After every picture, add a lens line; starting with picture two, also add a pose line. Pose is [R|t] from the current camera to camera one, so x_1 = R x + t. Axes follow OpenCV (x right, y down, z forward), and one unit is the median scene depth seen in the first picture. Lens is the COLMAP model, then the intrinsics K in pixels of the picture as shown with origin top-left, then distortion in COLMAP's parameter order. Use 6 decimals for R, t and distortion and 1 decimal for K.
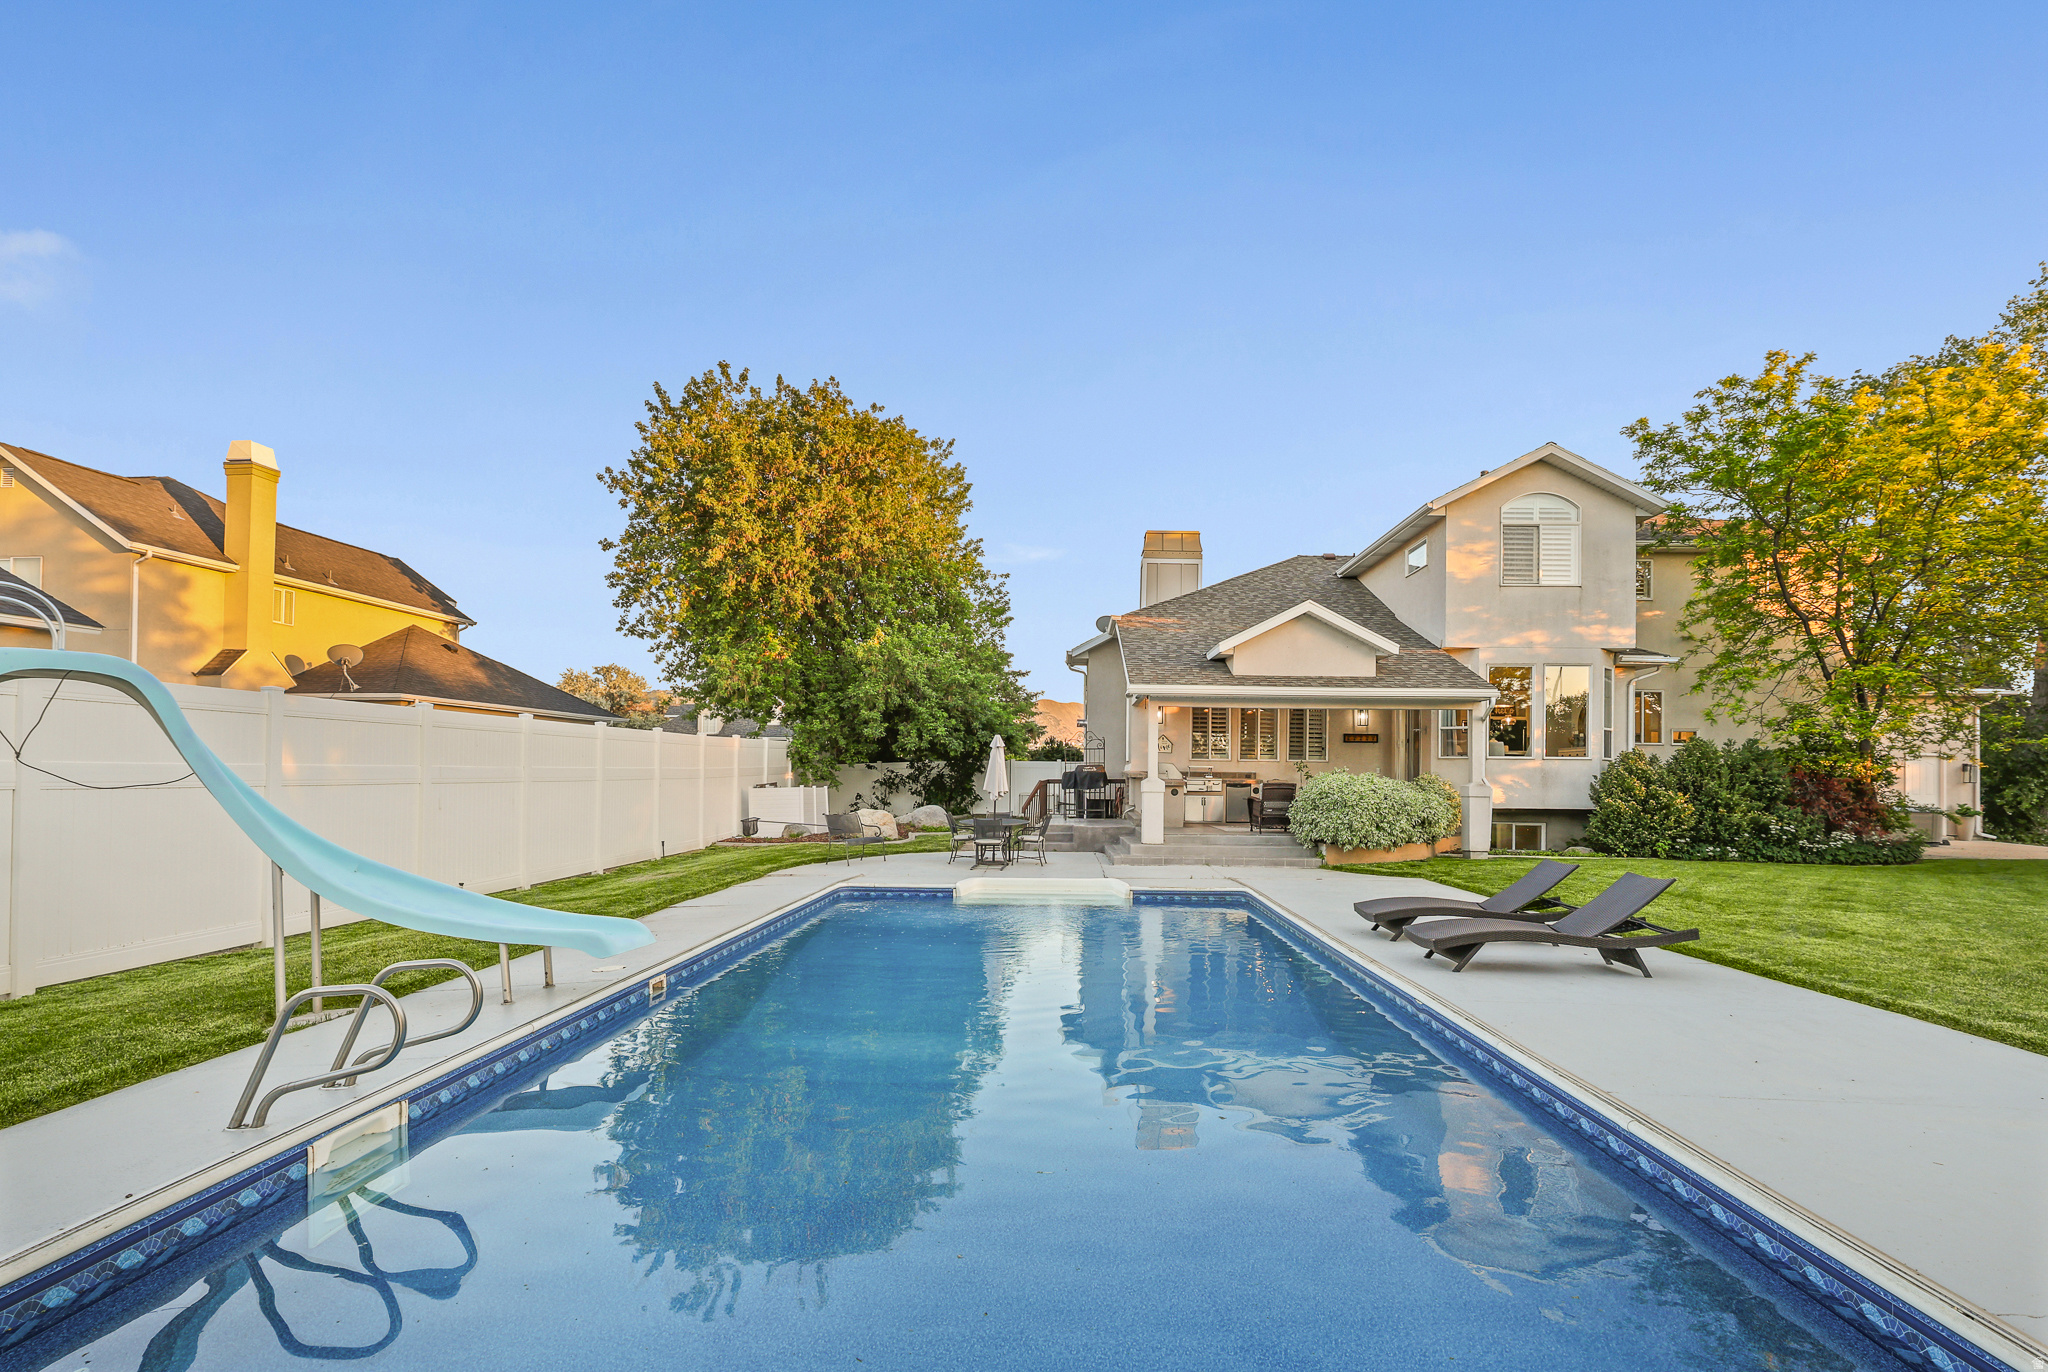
lens RADIAL K [[950.2, 0, 1039.8], [0, 950.2, 766.8], [0, 0, 1]] dist [-0.000608, 0.000154]
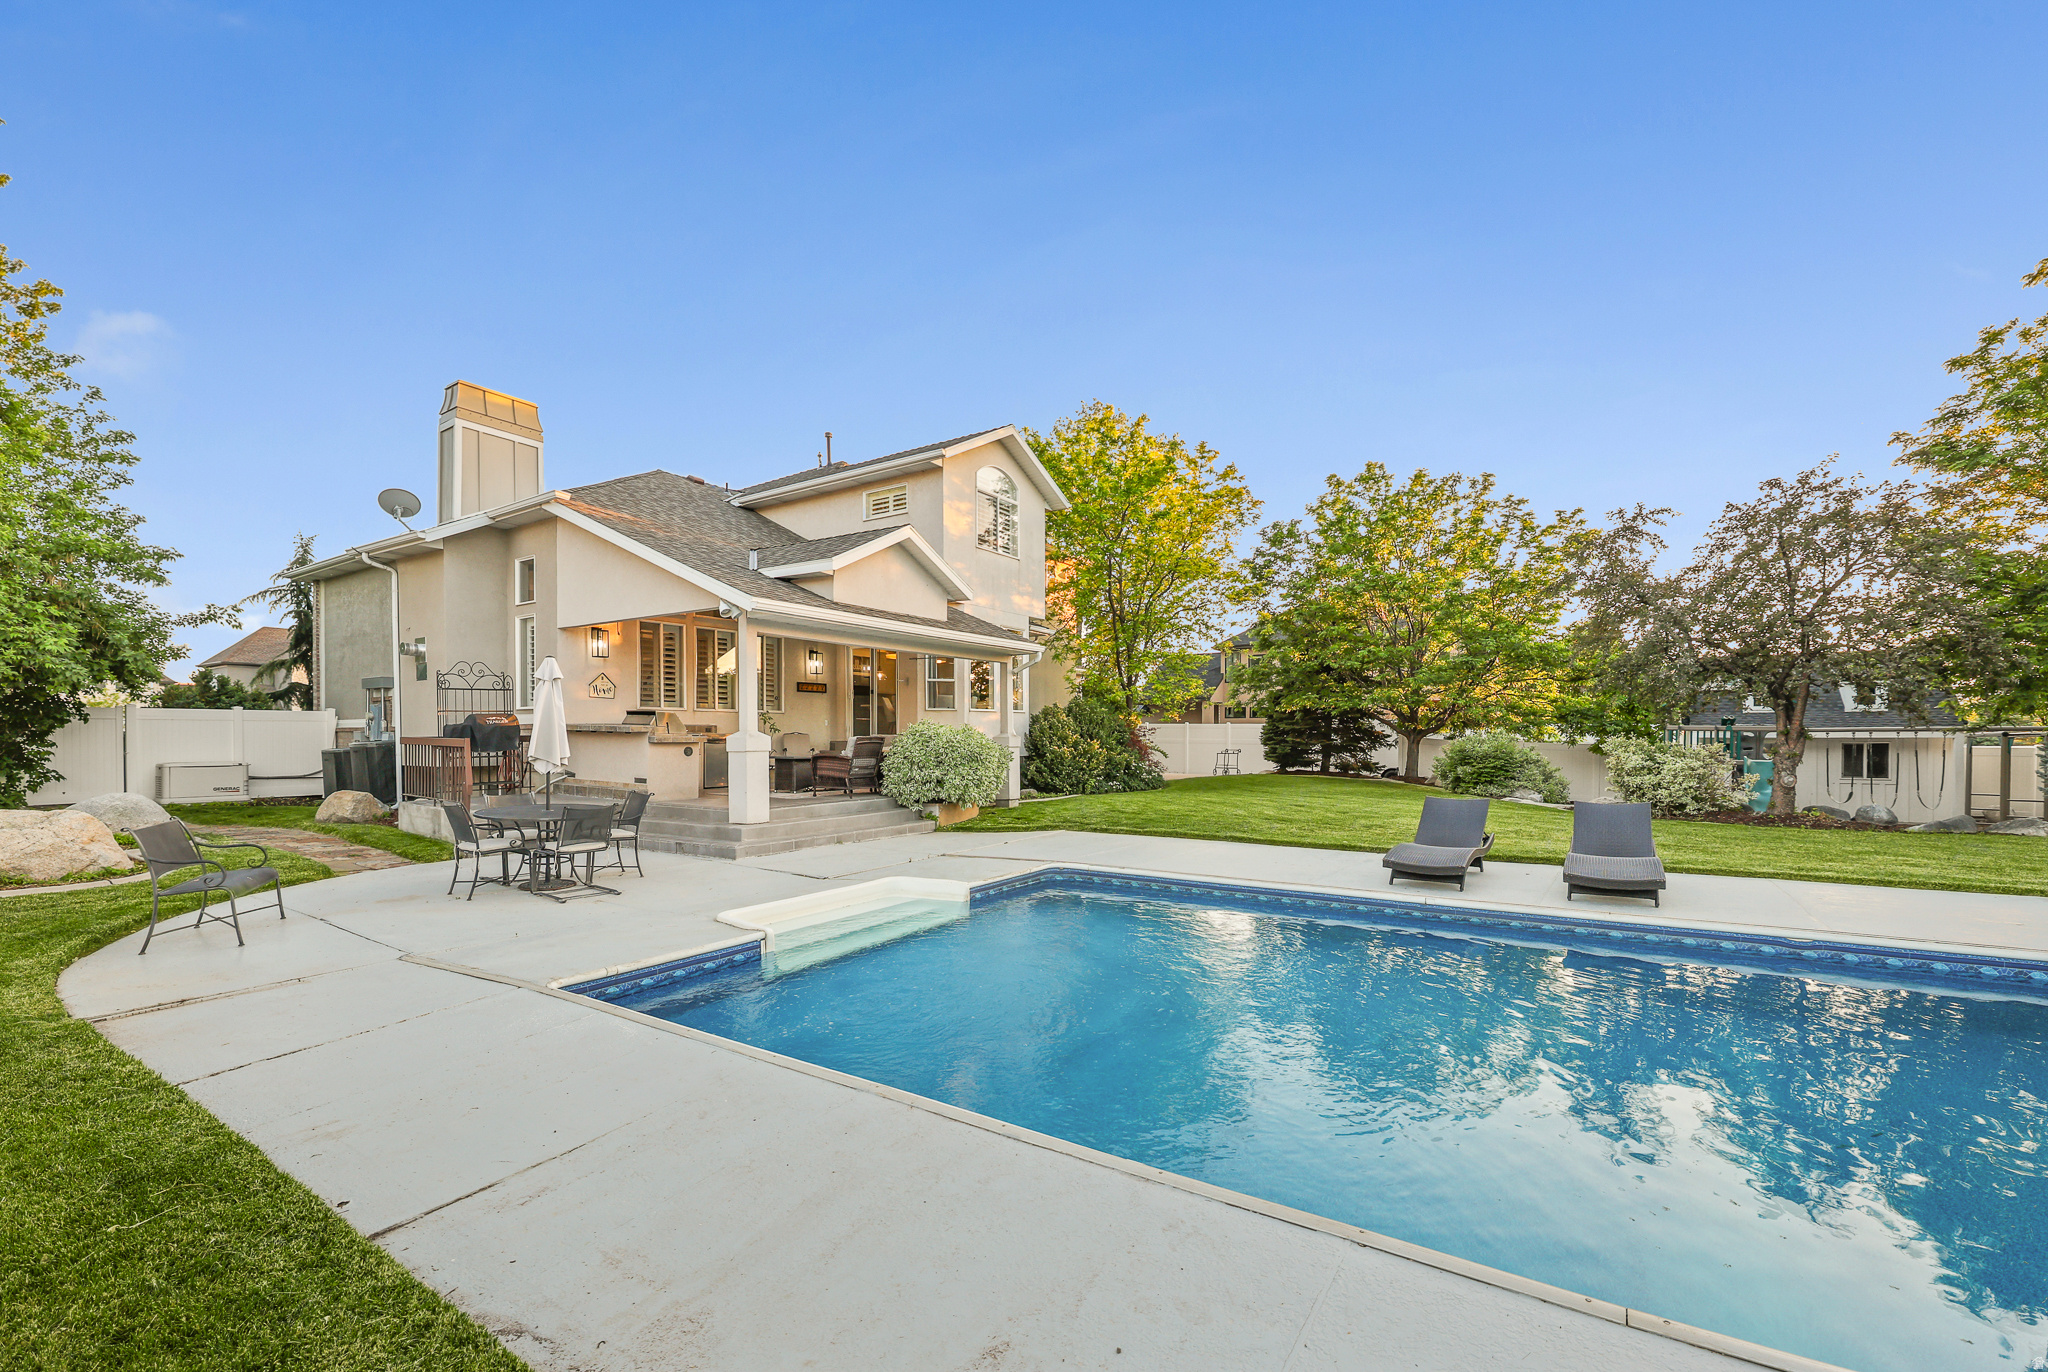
lens RADIAL K [[863.8, 0, 1042.1], [0, 863.8, 740.0], [0, 0, 1]] dist [-0.000858, -0.000410]
pose [[0.525648, -0.017780, 0.850517, -0.270026], [-0.000881, 0.999770, 0.021445, 0.002775], [-0.850702, -0.012022, 0.525511, 0.390072]]
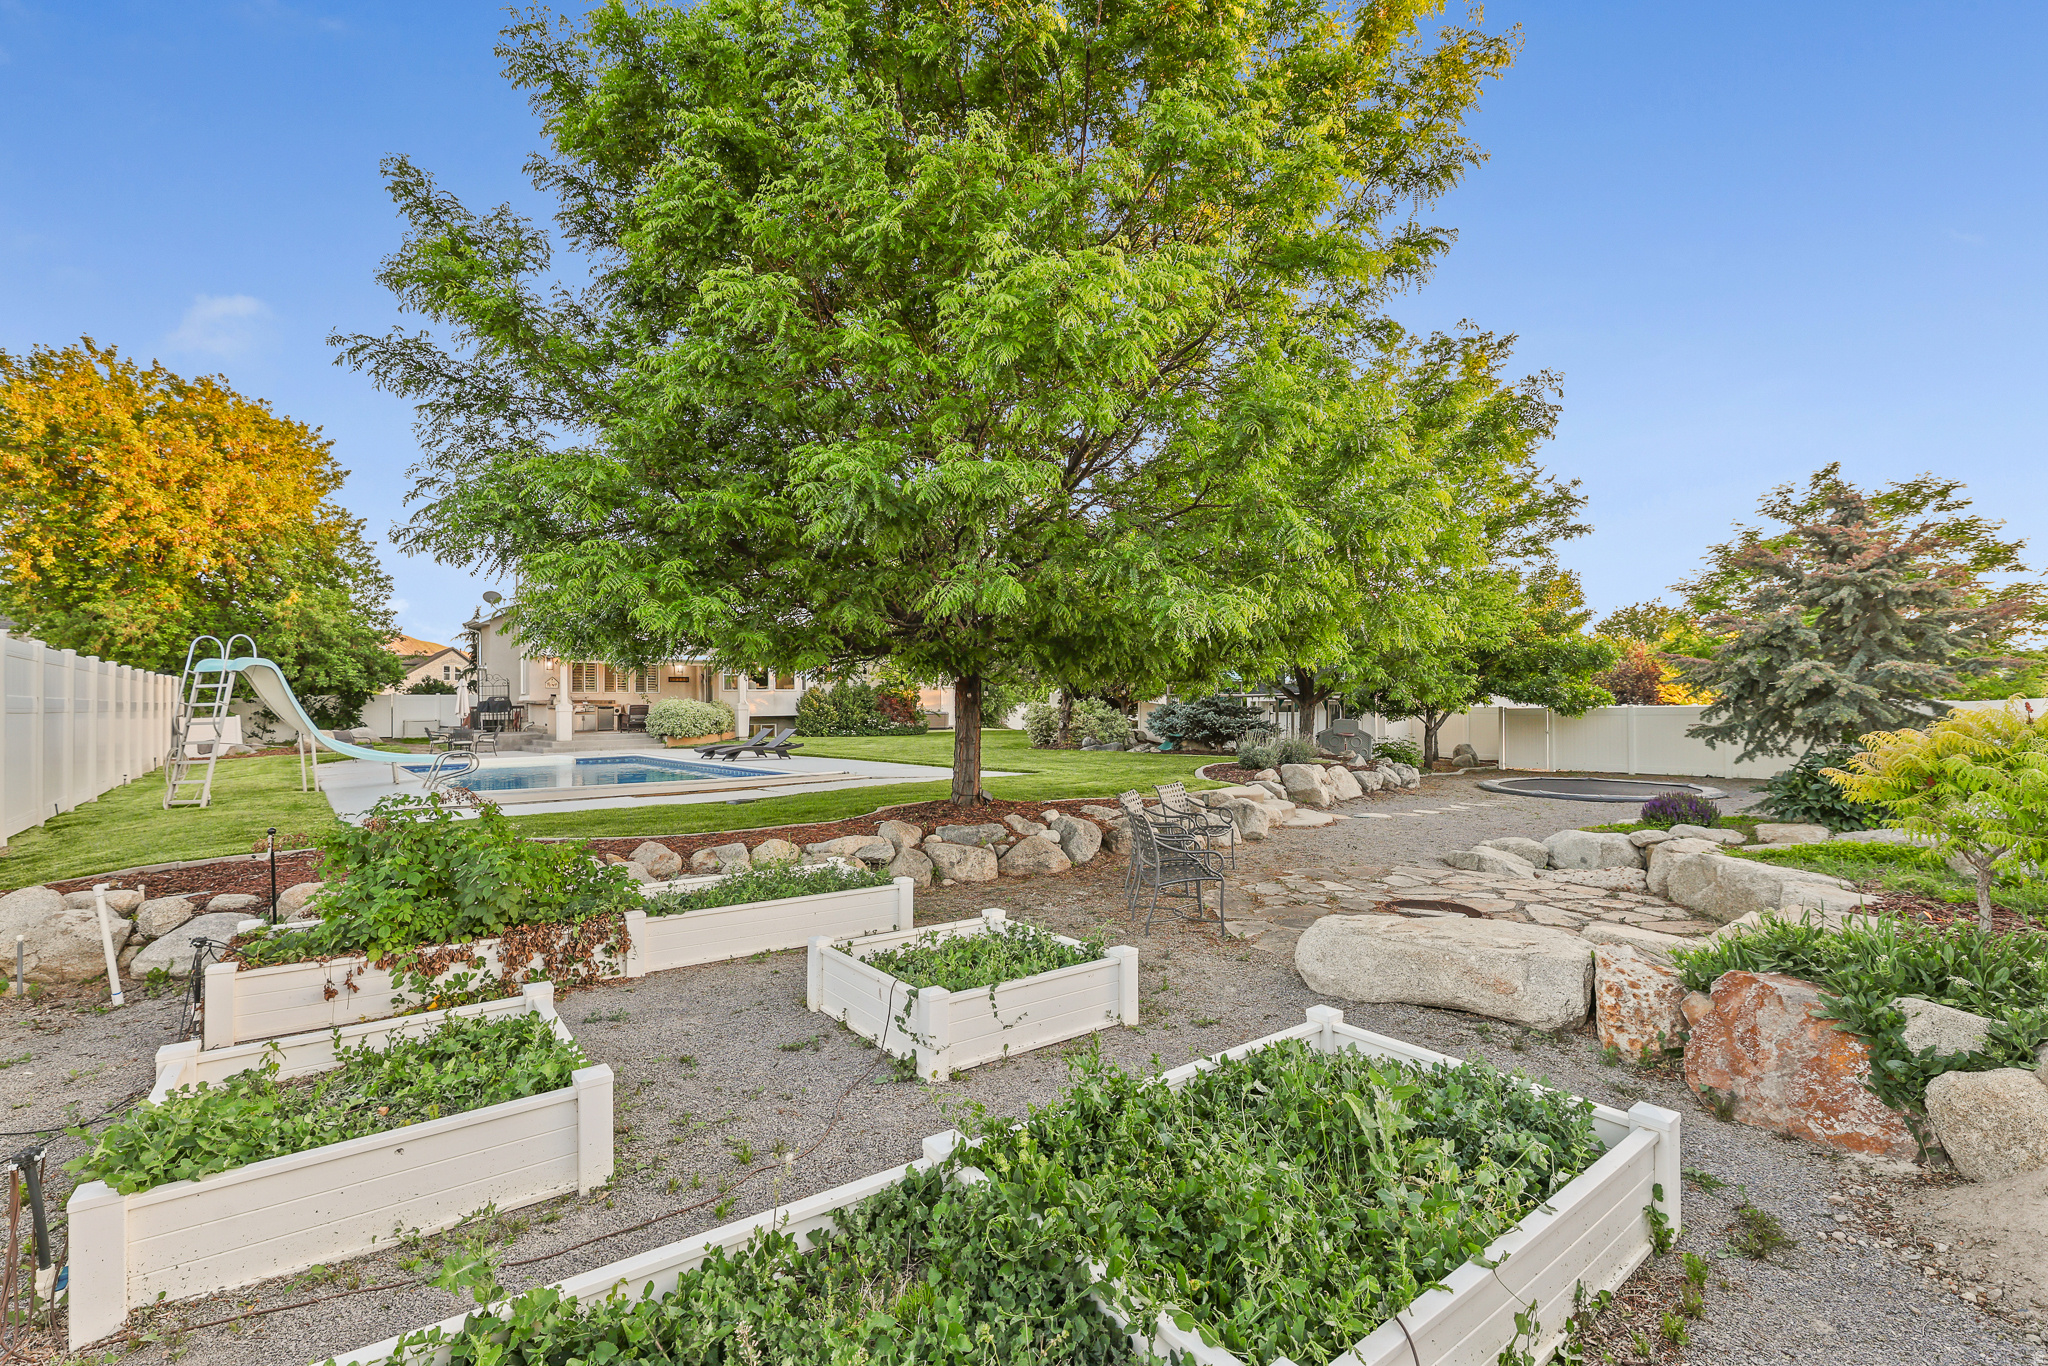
lens RADIAL K [[849.4, 0, 1024.0], [0, 849.4, 683.0], [0, 0, 1]] dist [-0.003104, -0.000919]
pose [[0.735032, 0.000023, 0.678033, -0.265010], [0.011963, 0.999844, -0.013003, 0.004114], [-0.677927, 0.017669, 0.734917, -0.601149]]
